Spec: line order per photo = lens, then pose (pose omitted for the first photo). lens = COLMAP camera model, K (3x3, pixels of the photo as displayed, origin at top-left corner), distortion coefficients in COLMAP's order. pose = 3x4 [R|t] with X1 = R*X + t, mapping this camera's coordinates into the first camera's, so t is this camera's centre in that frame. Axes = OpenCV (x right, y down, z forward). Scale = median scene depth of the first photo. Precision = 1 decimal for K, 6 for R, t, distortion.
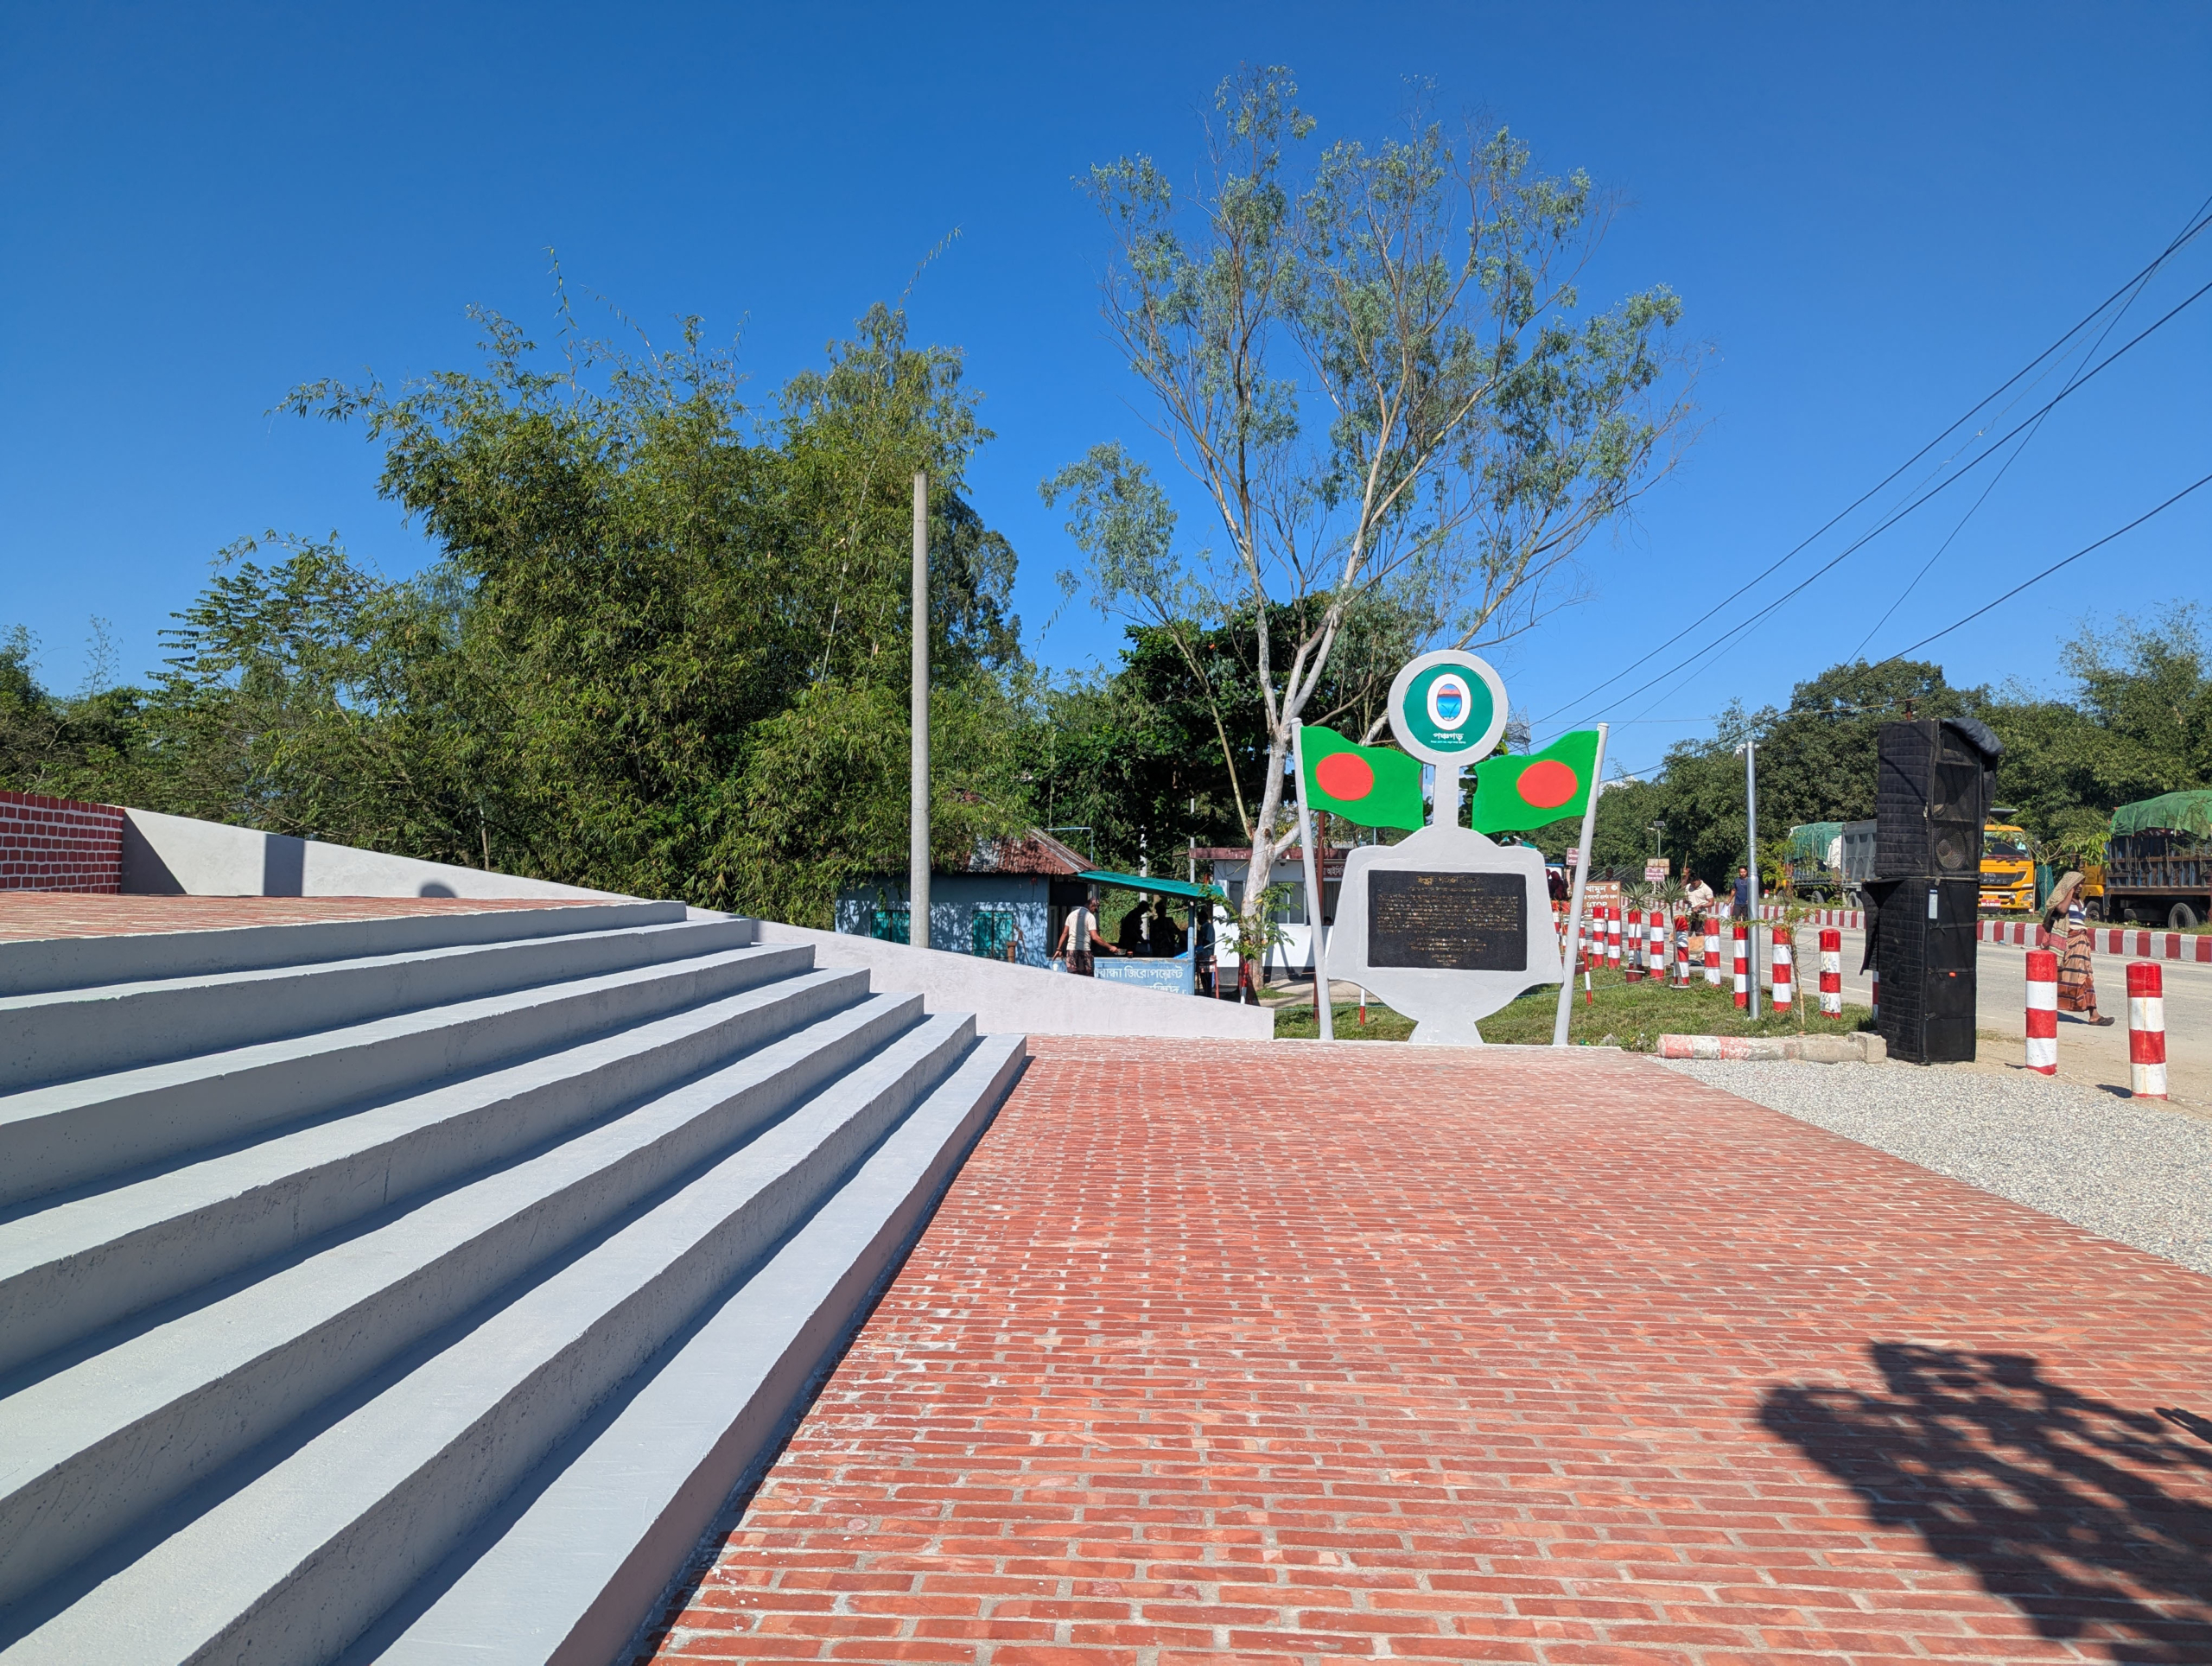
lens RADIAL K [[1554.3, 0, 1115.1], [0, 1554.3, 845.2], [0, 0, 1]] dist [0.066201, -0.063785]
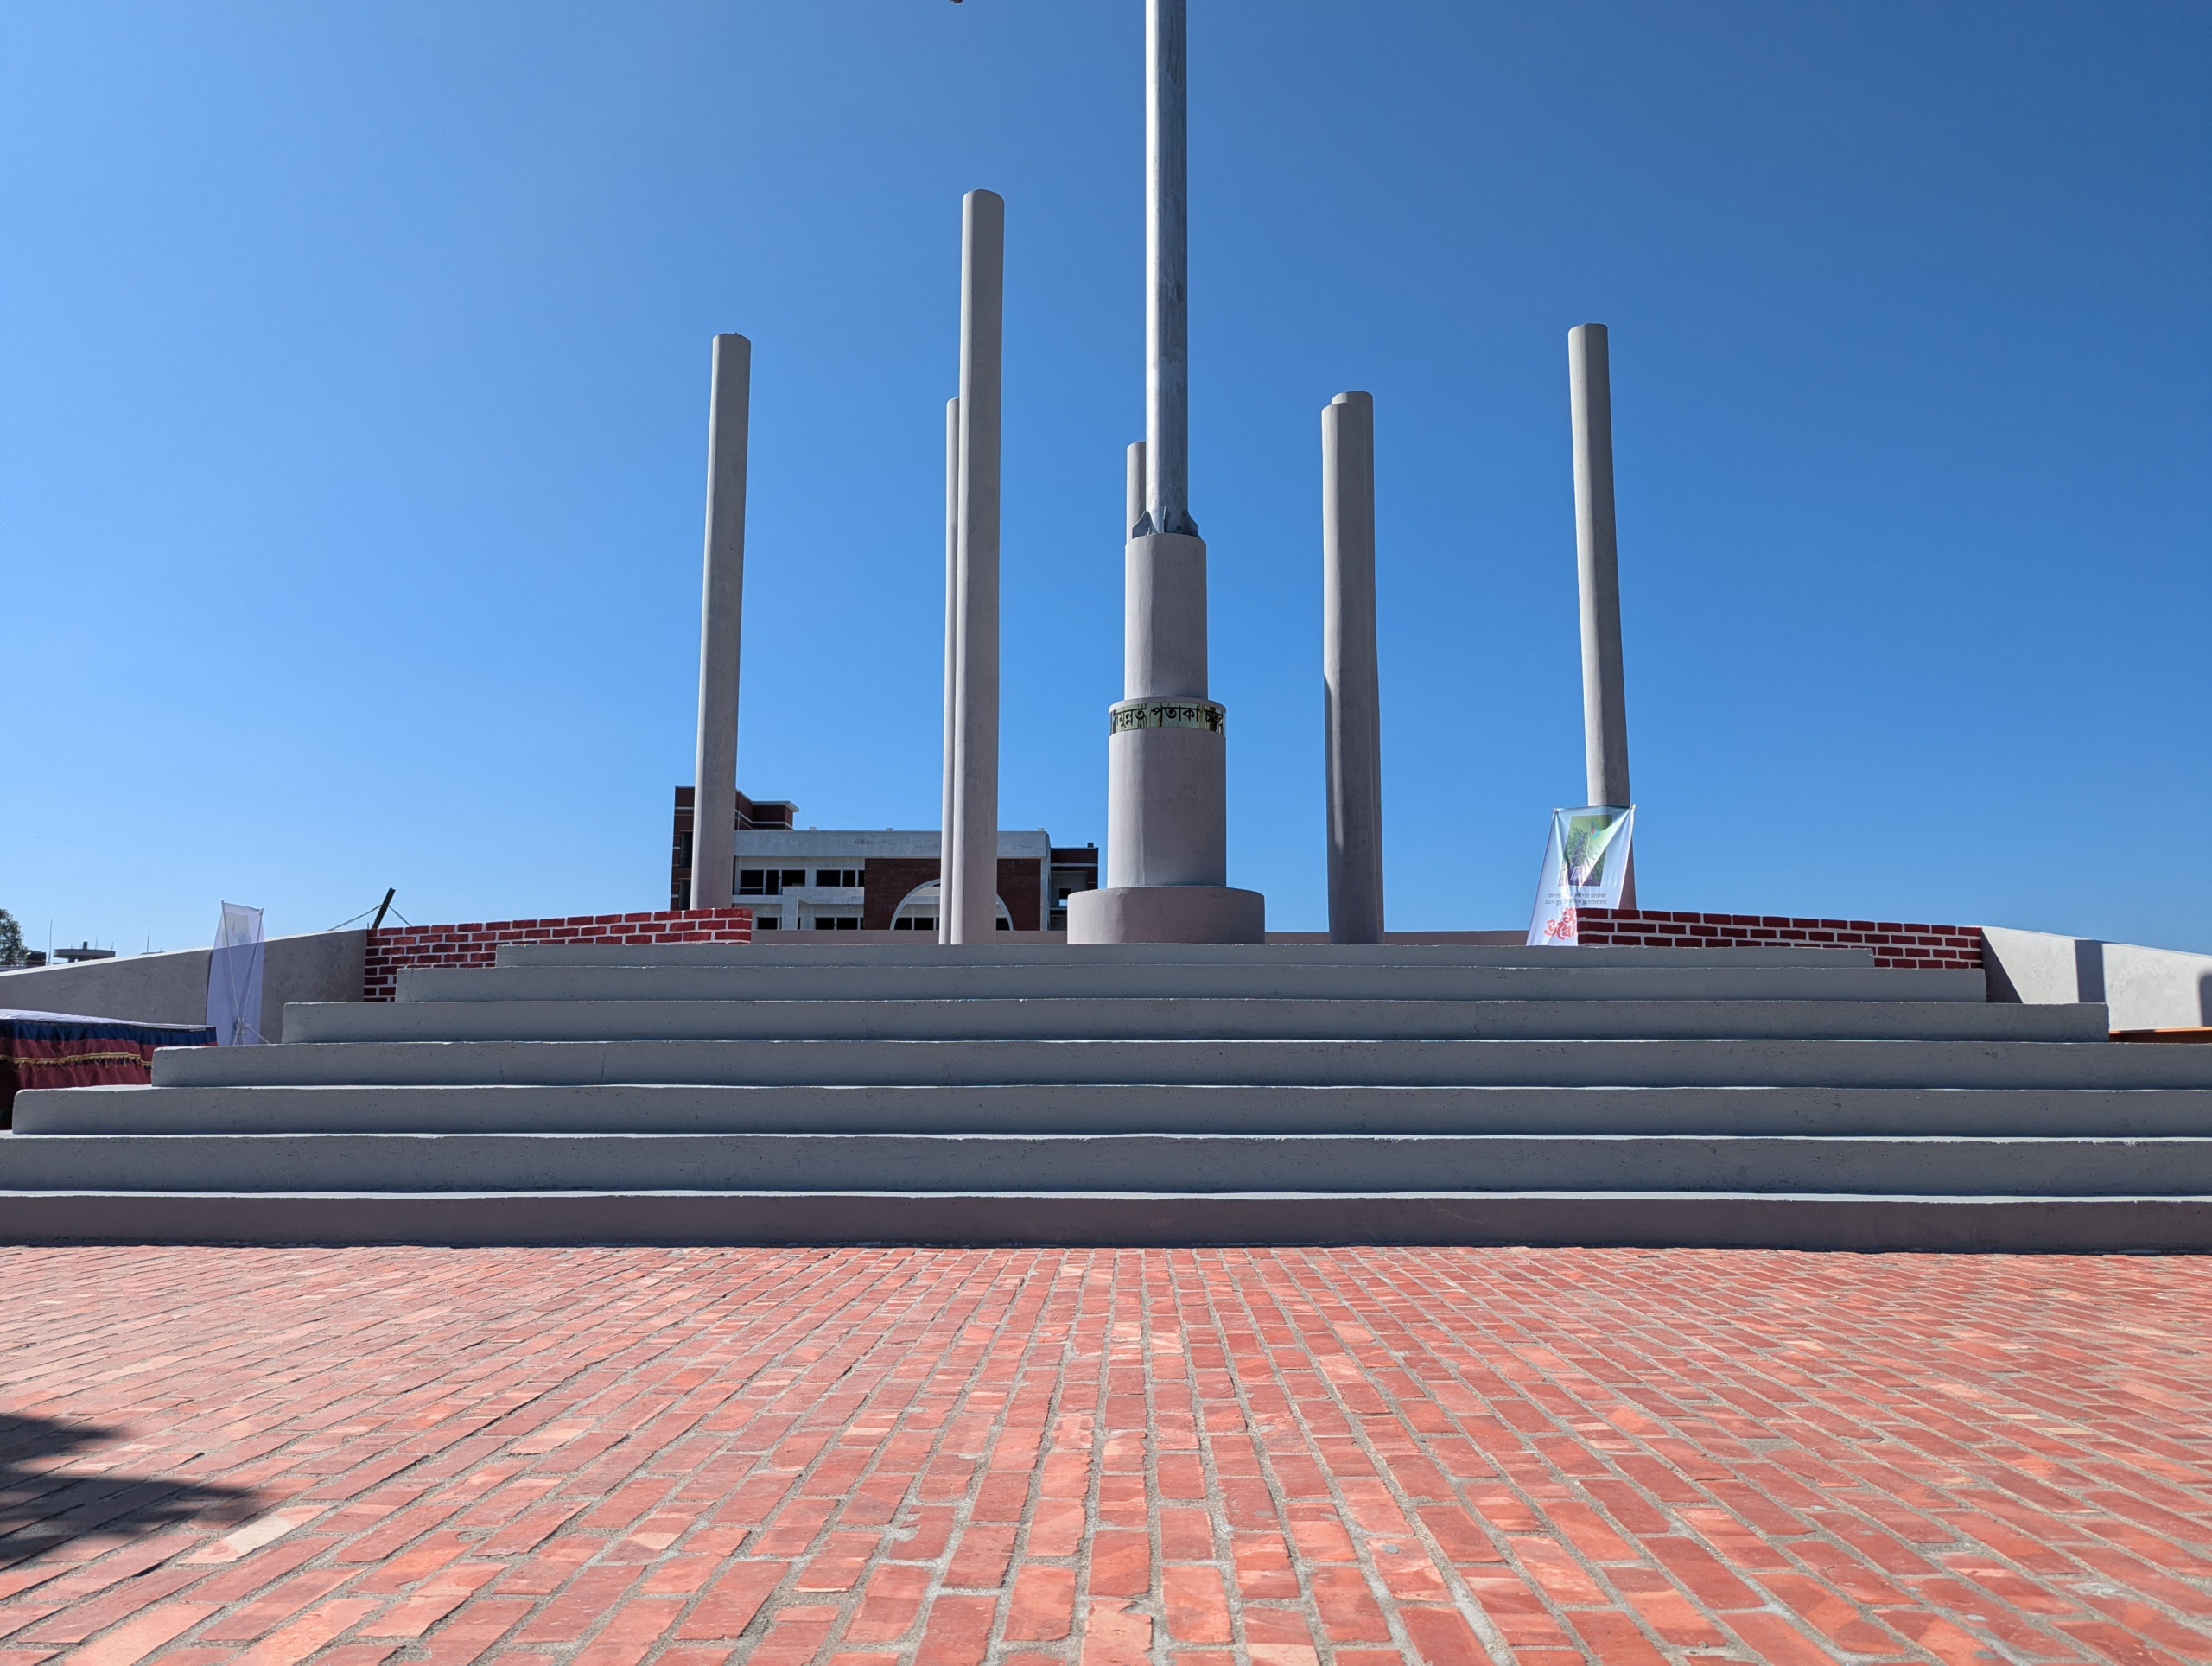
lens RADIAL K [[1554.3, 0, 1115.1], [0, 1554.3, 845.2], [0, 0, 1]] dist [0.066201, -0.063785]
pose [[0.008469, -0.157692, -0.987452, 1.279962], [0.013506, 0.987415, -0.157571, 0.269810], [0.999873, -0.012003, 0.010492, 1.634219]]
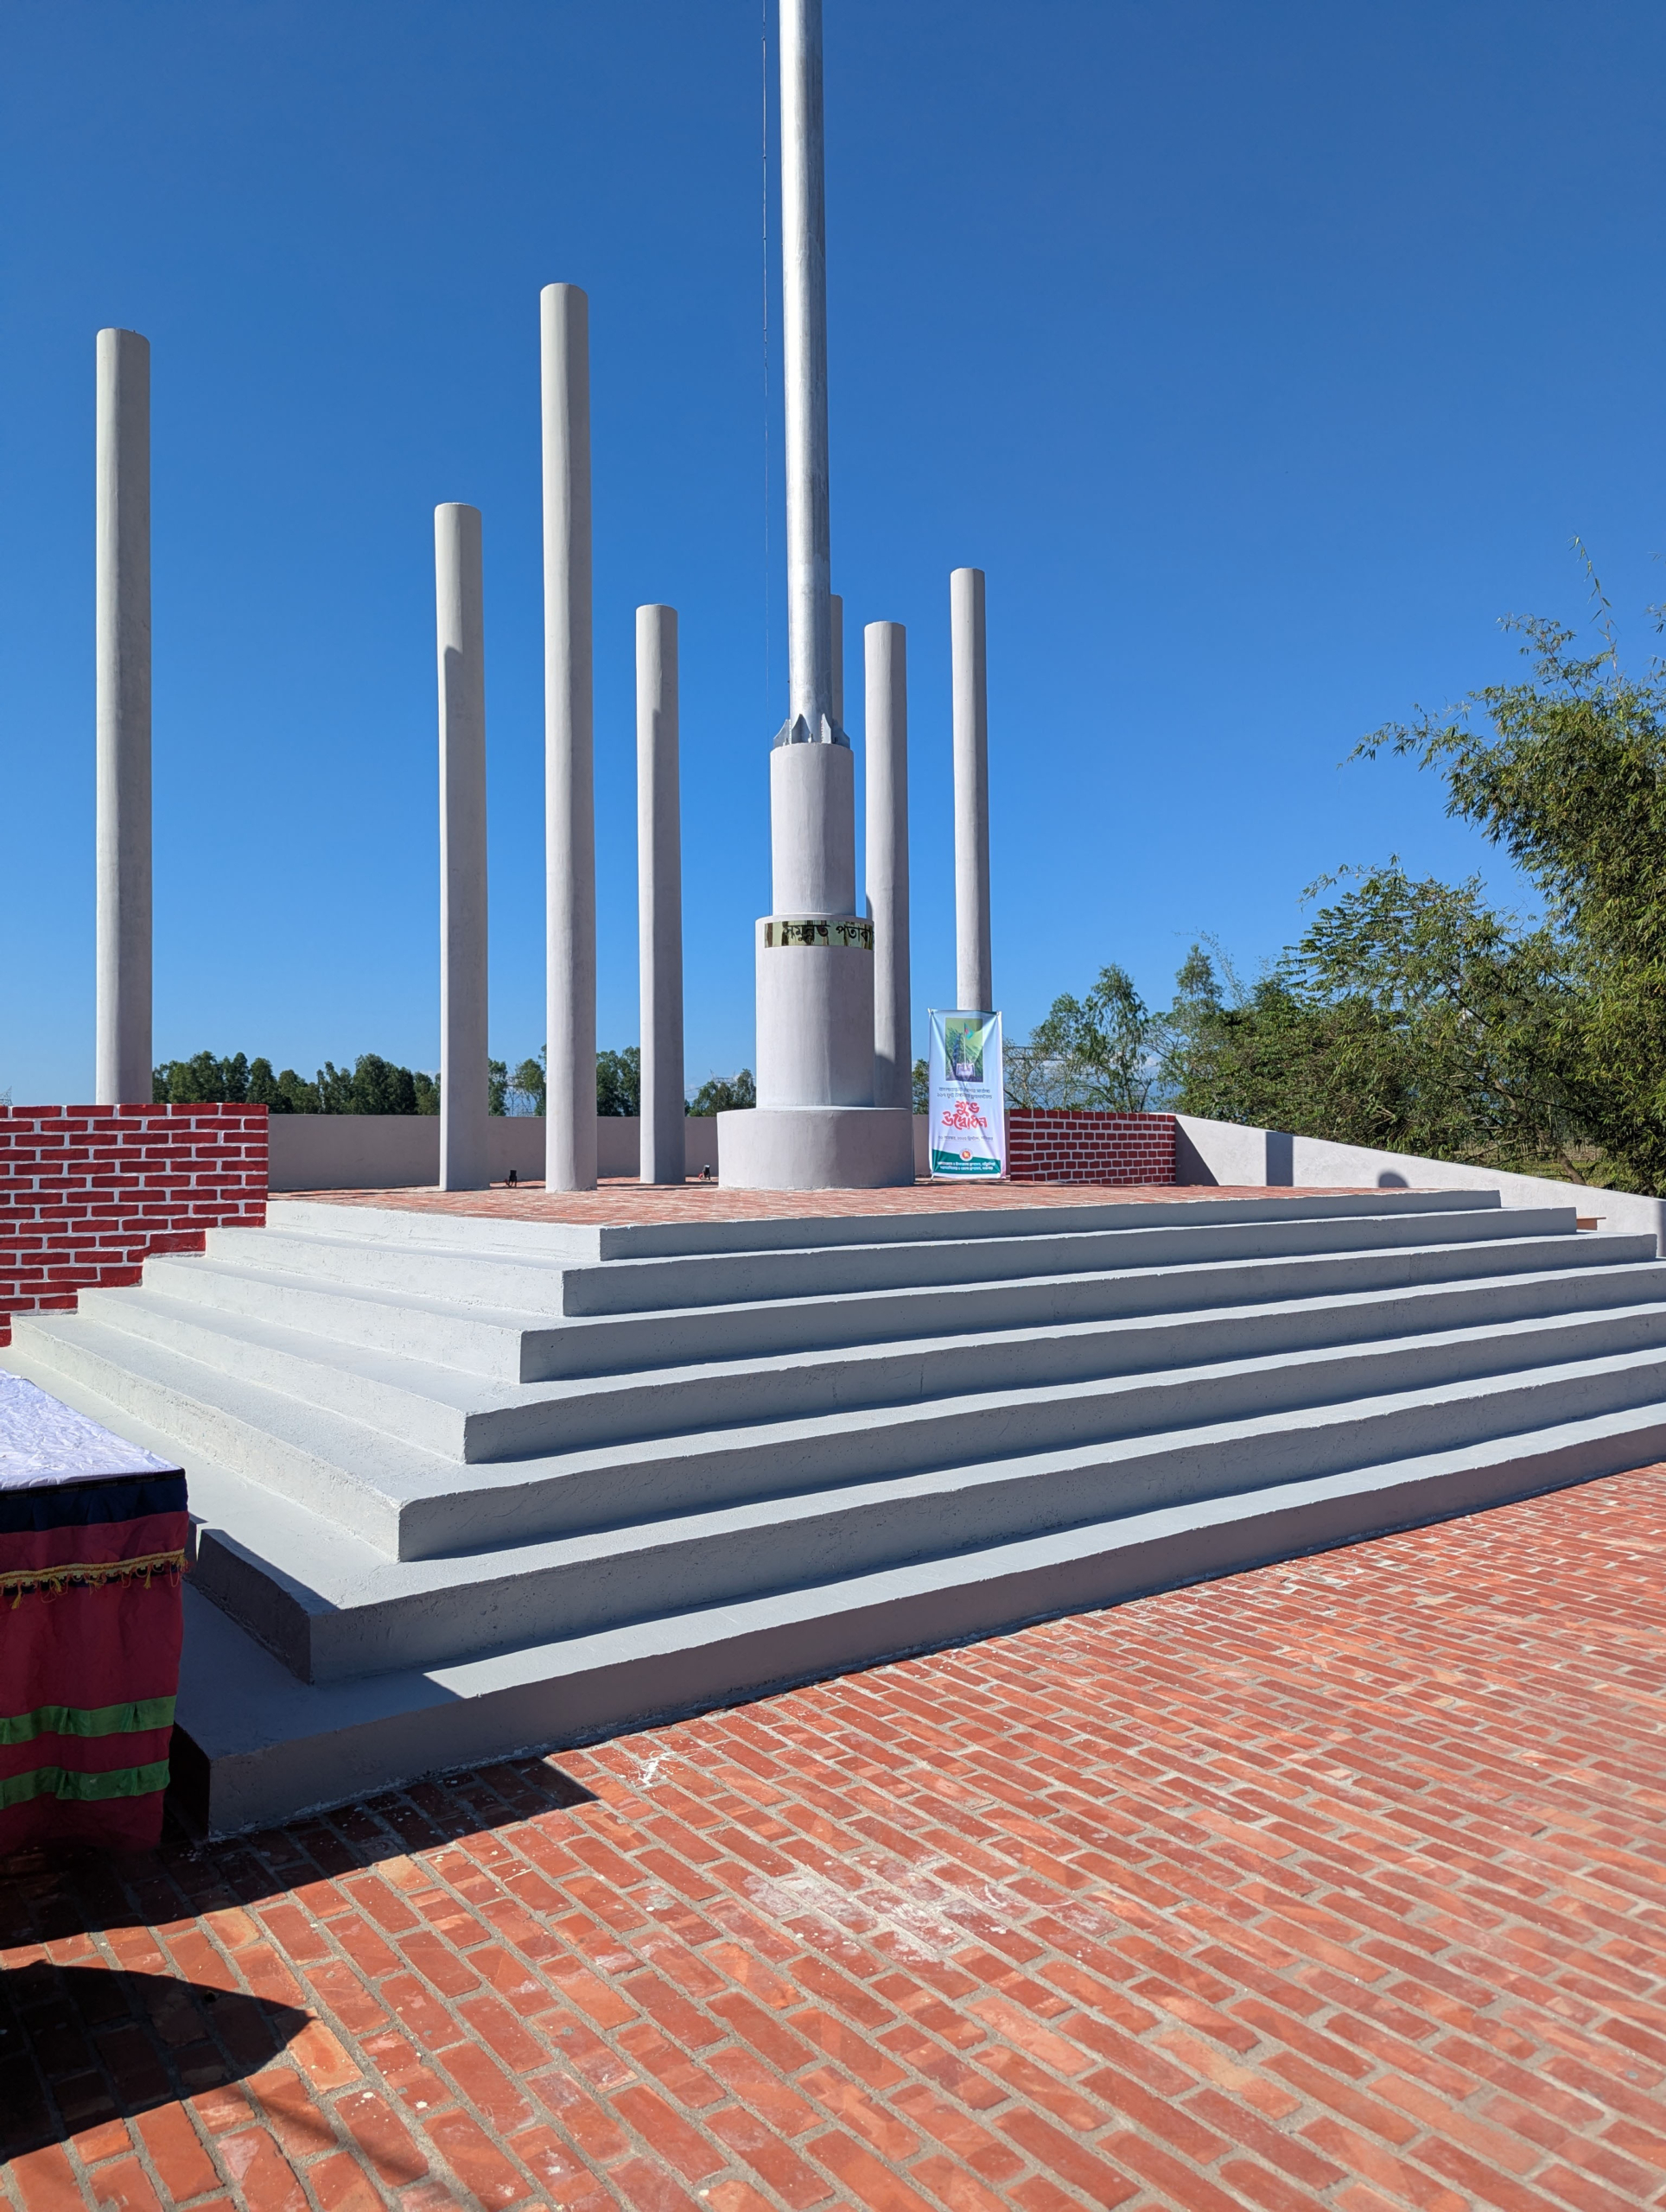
lens RADIAL K [[1554.3, 0, 833.0], [0, 1554.3, 1106.0], [0, 0, 1]] dist [0.066201, -0.063785]
pose [[0.613053, -0.045297, -0.788742, 0.735269], [0.034330, 0.998939, -0.030685, -0.006527], [0.789295, -0.008266, 0.613958, 0.011518]]
